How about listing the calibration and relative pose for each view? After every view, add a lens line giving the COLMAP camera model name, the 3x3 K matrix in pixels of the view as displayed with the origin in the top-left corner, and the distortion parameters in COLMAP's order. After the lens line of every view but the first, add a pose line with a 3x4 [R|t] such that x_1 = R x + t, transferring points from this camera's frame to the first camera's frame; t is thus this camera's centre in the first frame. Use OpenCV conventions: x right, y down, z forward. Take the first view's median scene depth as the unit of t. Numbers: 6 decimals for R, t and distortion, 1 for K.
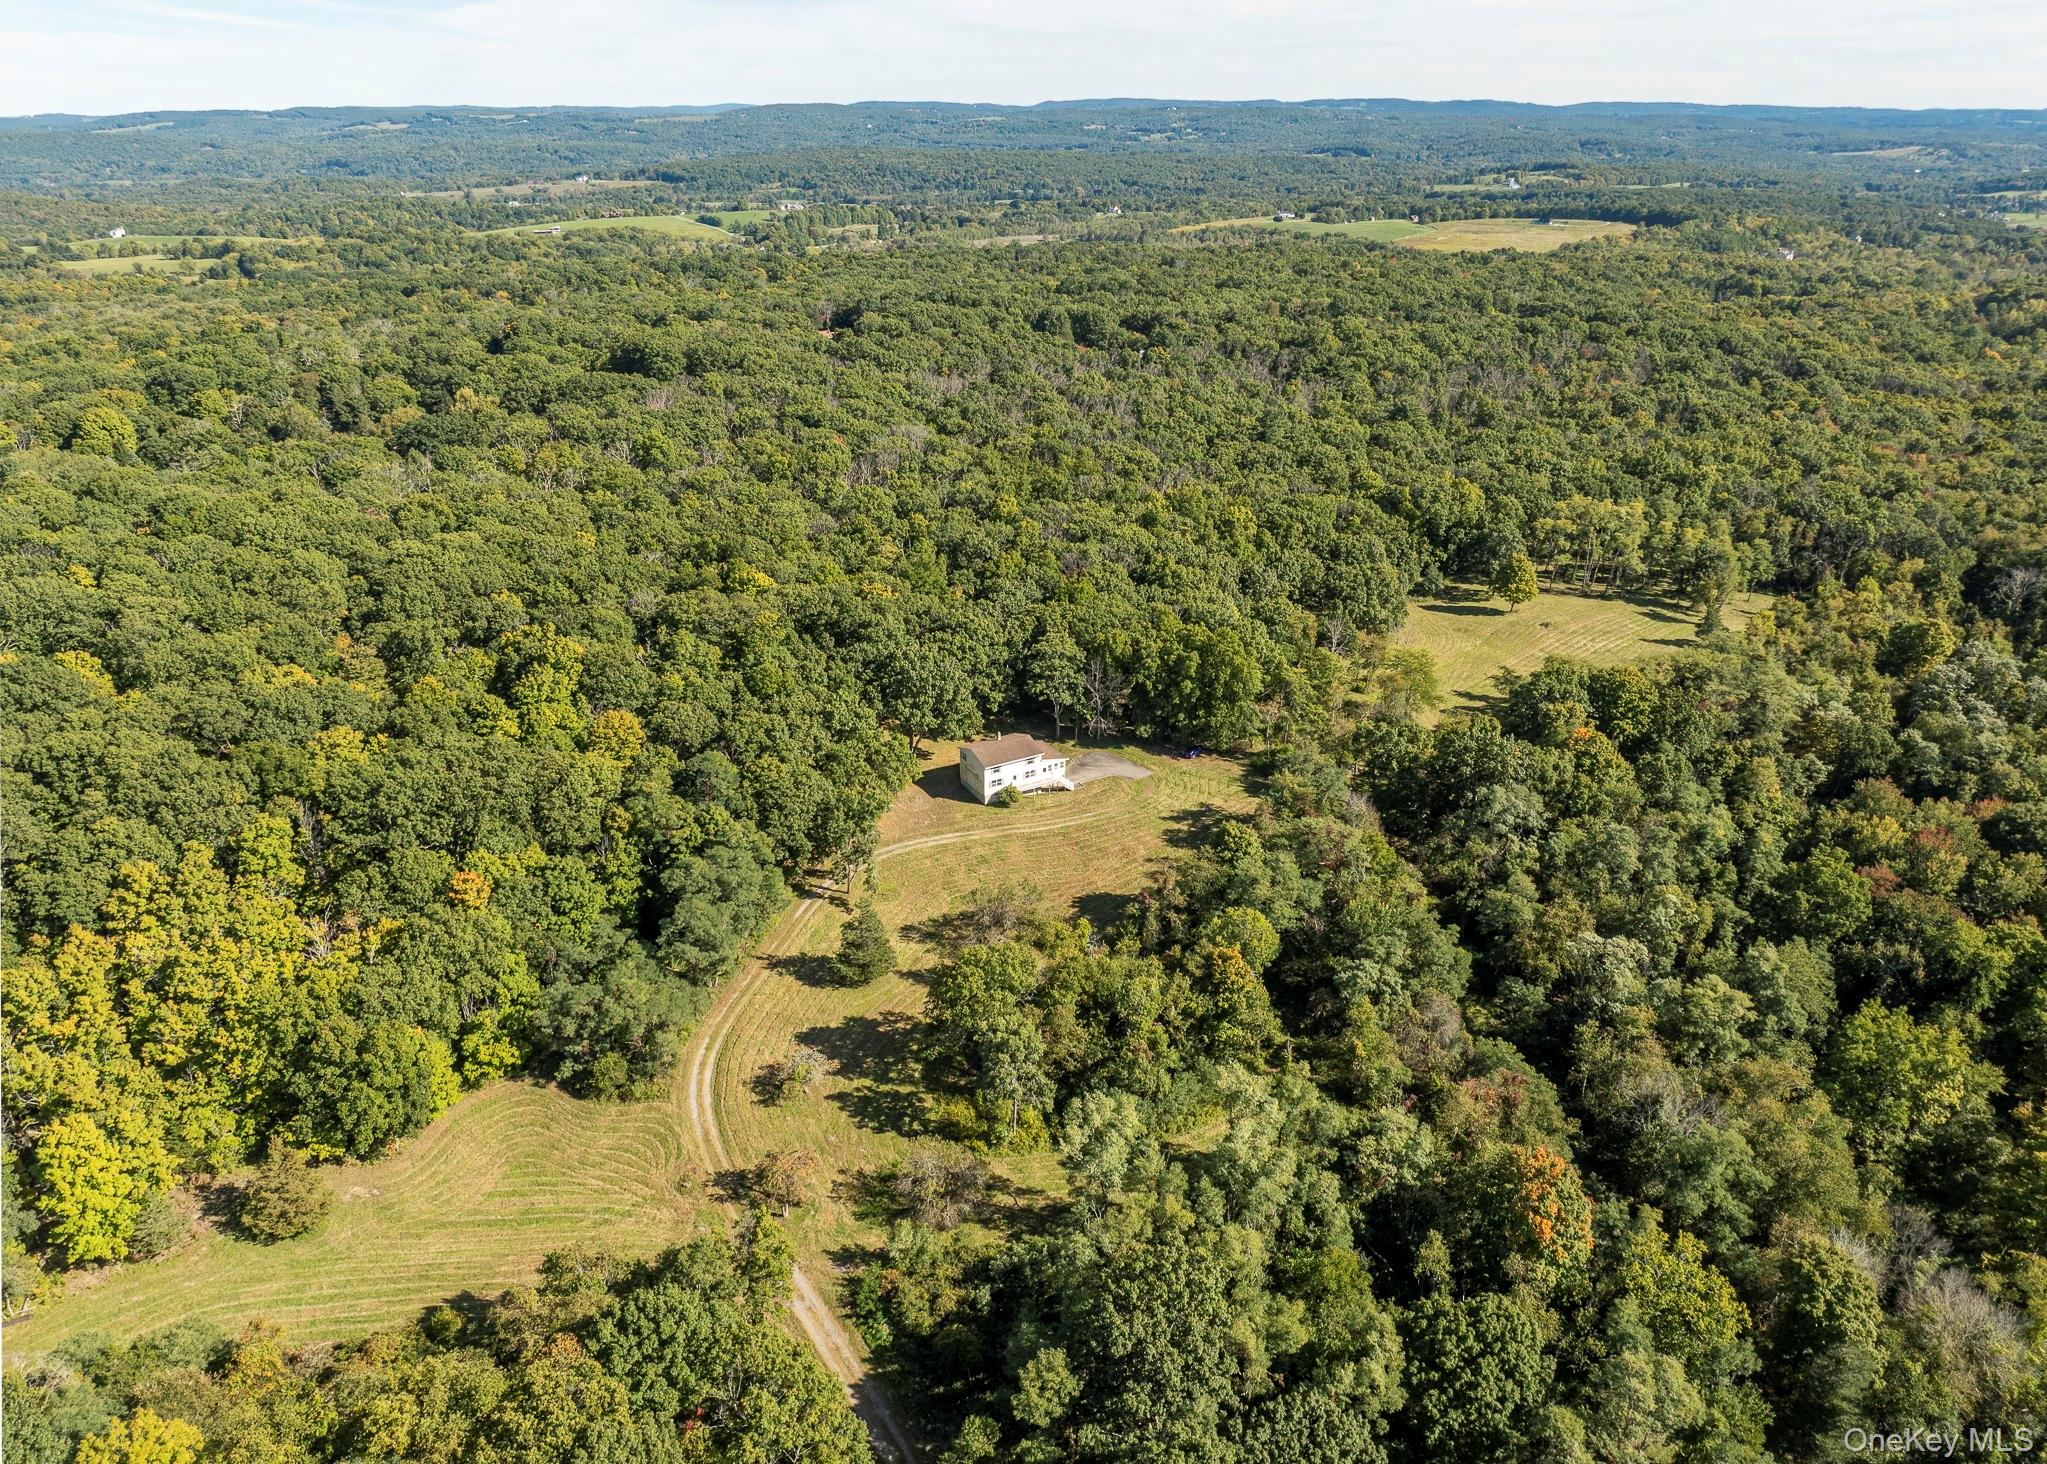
lens RADIAL K [[1444.6, 0, 1027.6], [0, 1444.6, 743.2], [0, 0, 1]] dist [-0.053889, 0.027229]
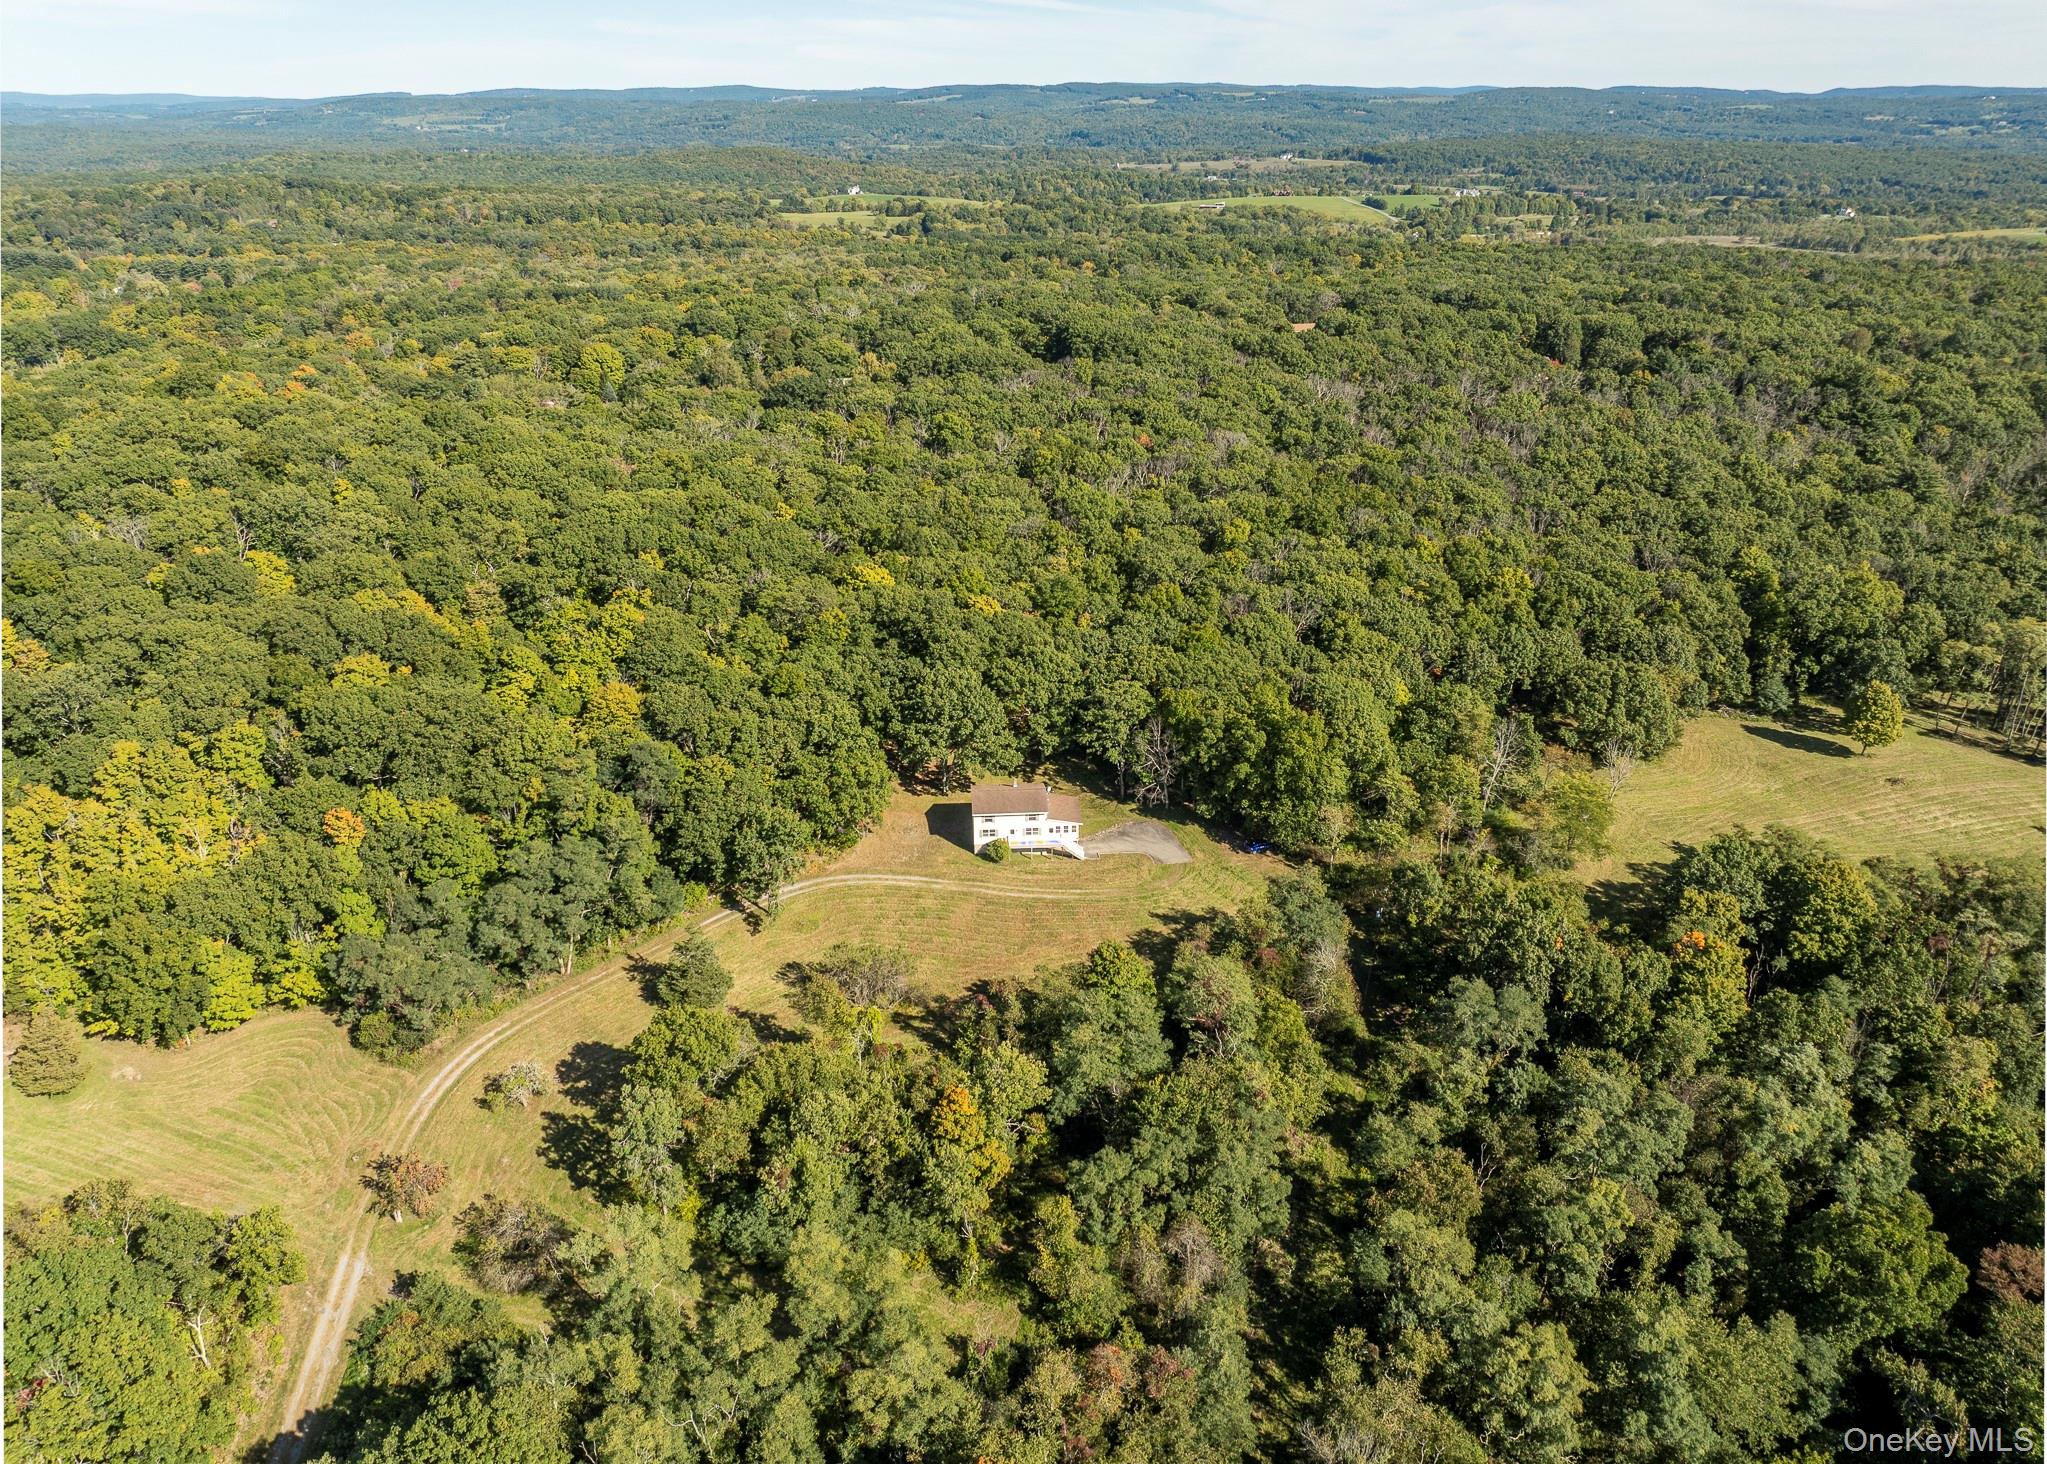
lens RADIAL K [[1444.6, 0, 1031.4], [0, 1444.6, 716.2], [0, 0, 1]] dist [-0.053889, 0.027229]
pose [[0.889240, 0.183037, -0.419224, 0.062245], [-0.184943, 0.982072, 0.036487, -0.013966], [0.418387, 0.045087, 0.907149, 0.030888]]
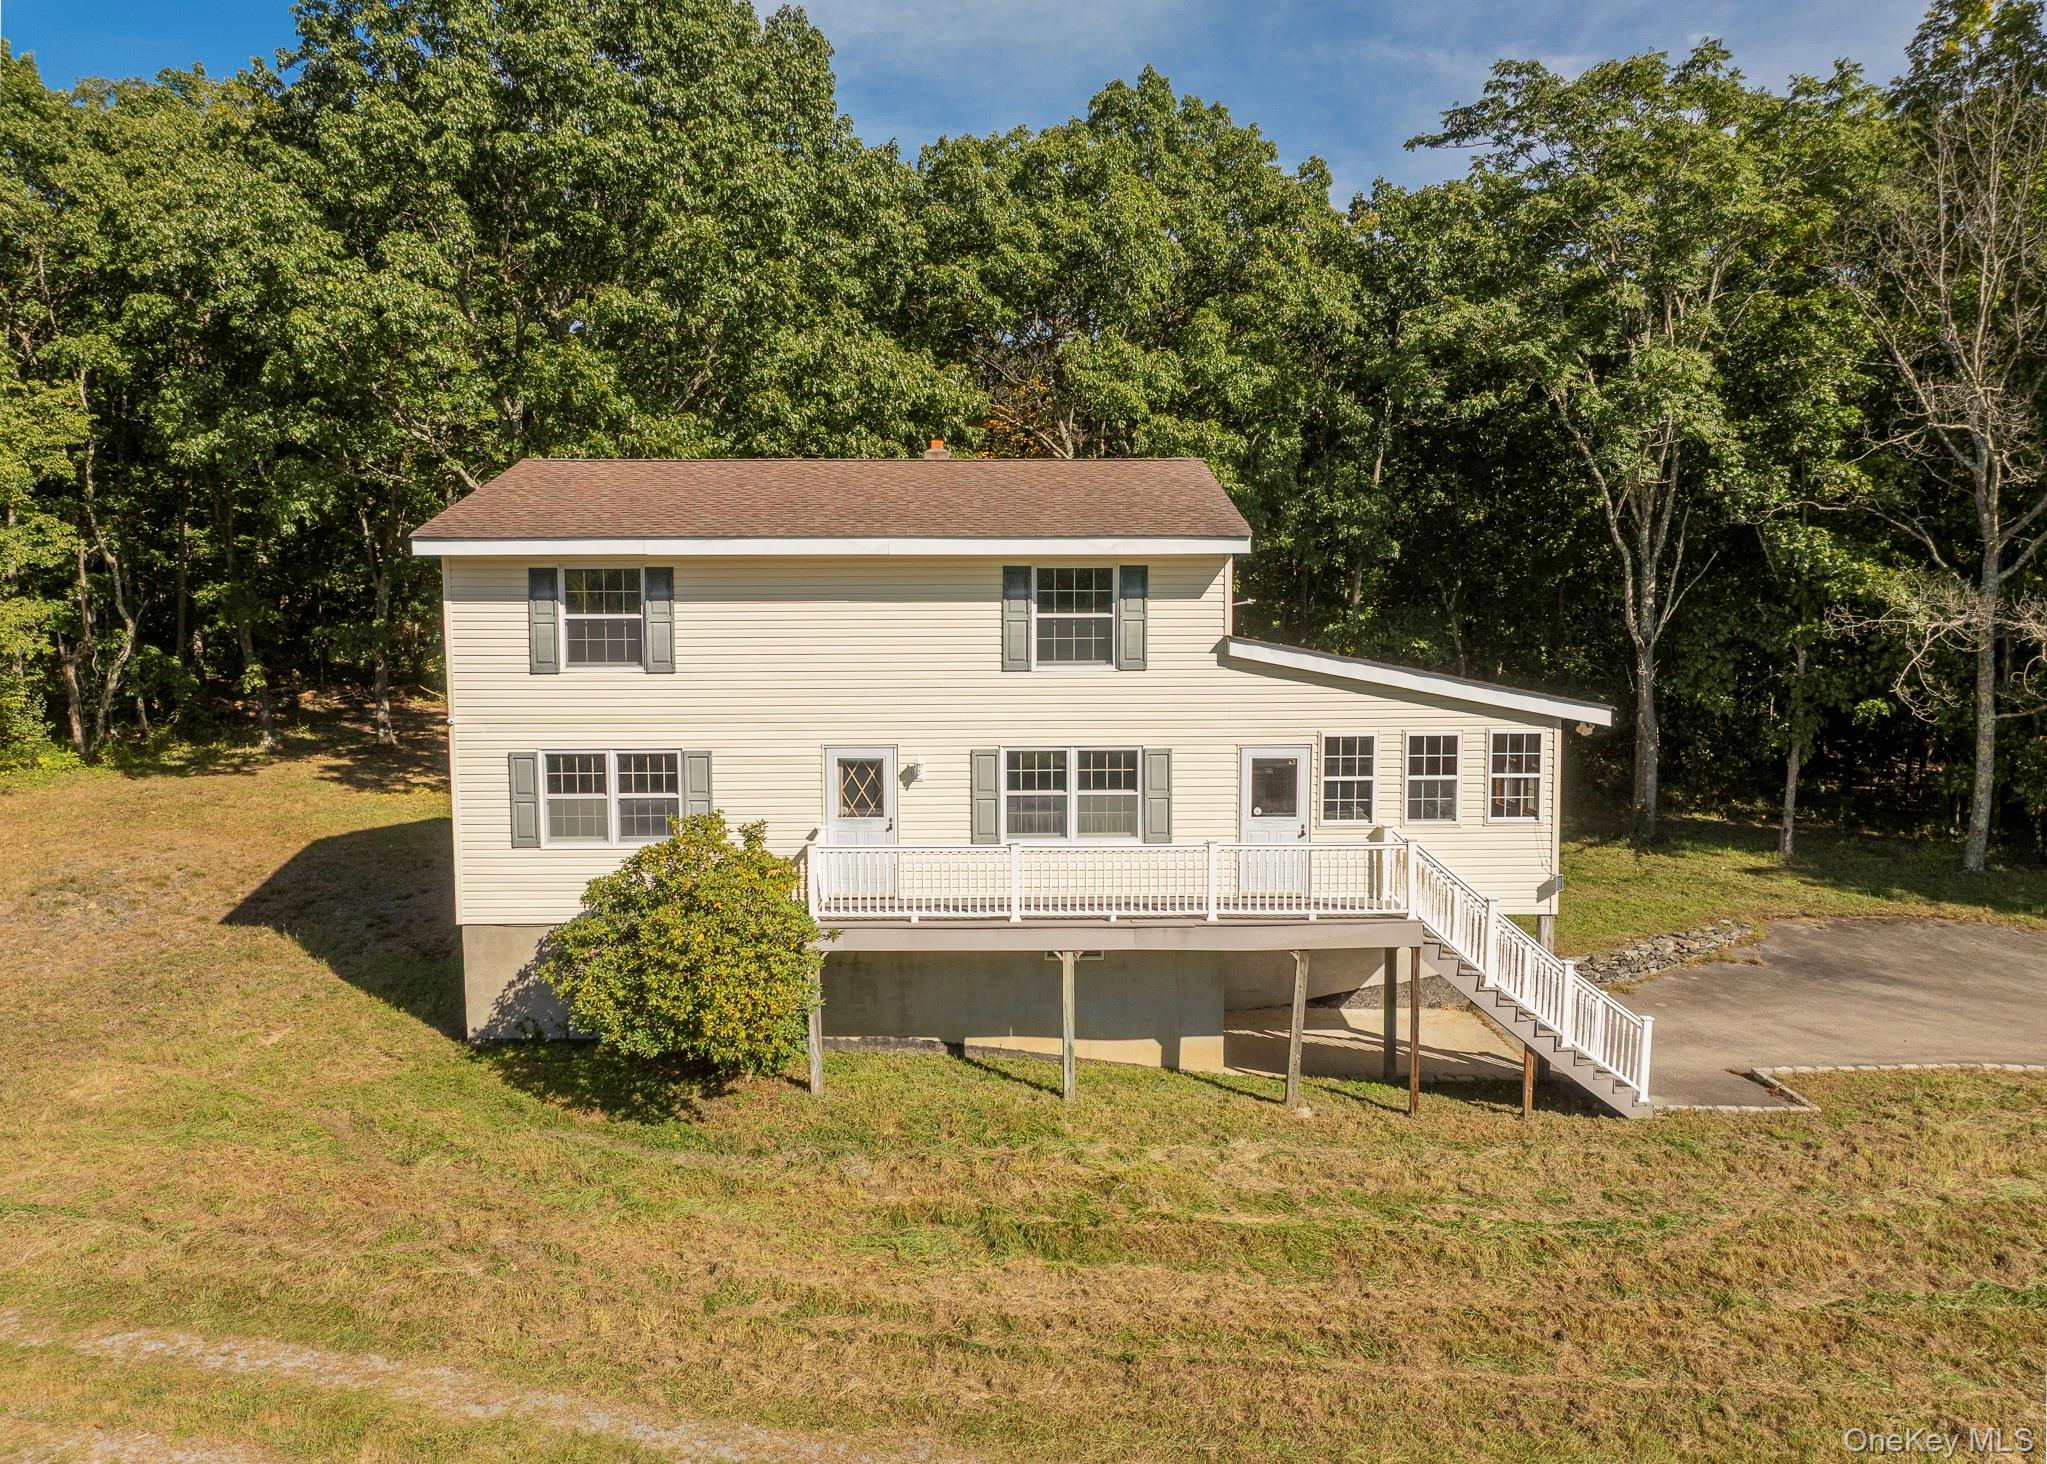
lens RADIAL K [[1444.6, 0, 1028.9], [0, 1444.6, 730.4], [0, 0, 1]] dist [-0.053889, 0.027229]
pose [[0.868852, 0.044723, -0.493047, 0.006980], [-0.205107, 0.938938, -0.276273, 0.007102], [0.450584, 0.341168, 0.824971, 0.158232]]
